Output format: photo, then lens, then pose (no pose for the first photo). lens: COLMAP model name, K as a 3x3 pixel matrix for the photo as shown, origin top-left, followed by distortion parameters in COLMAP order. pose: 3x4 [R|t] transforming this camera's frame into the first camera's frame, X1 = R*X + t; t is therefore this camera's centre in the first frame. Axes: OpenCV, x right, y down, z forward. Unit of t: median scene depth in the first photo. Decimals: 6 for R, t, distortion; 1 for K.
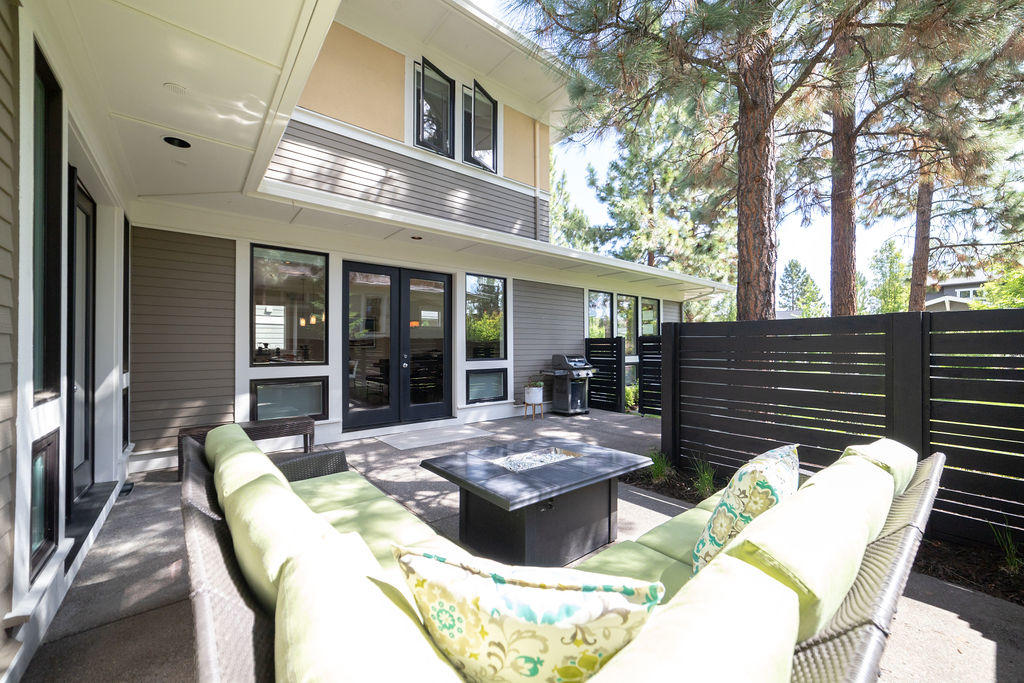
lens RADIAL K [[392.8, 0, 512.6], [0, 392.8, 343.7], [0, 0, 1]] dist [-0.000149, -0.000003]
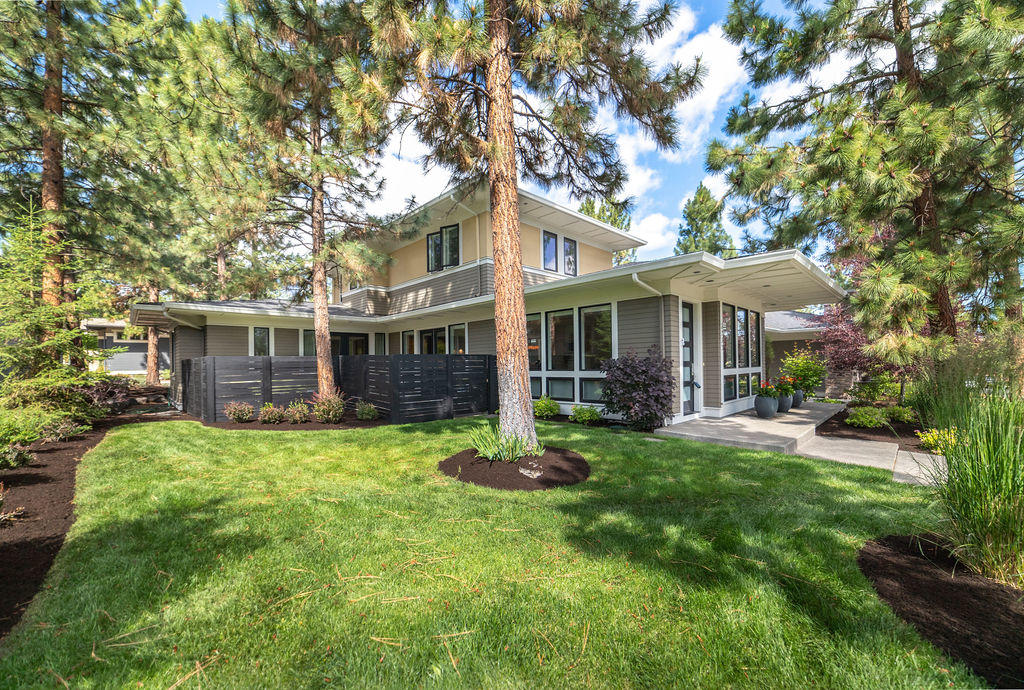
lens RADIAL K [[391.4, 0, 512.2], [0, 391.4, 352.2], [0, 0, 1]] dist [0.000029, 0.000000]
pose [[0.072933, -0.012570, -0.997258, 1.768688], [0.013019, 0.999847, -0.011651, -0.002829], [0.997252, -0.012133, 0.073086, 1.086215]]
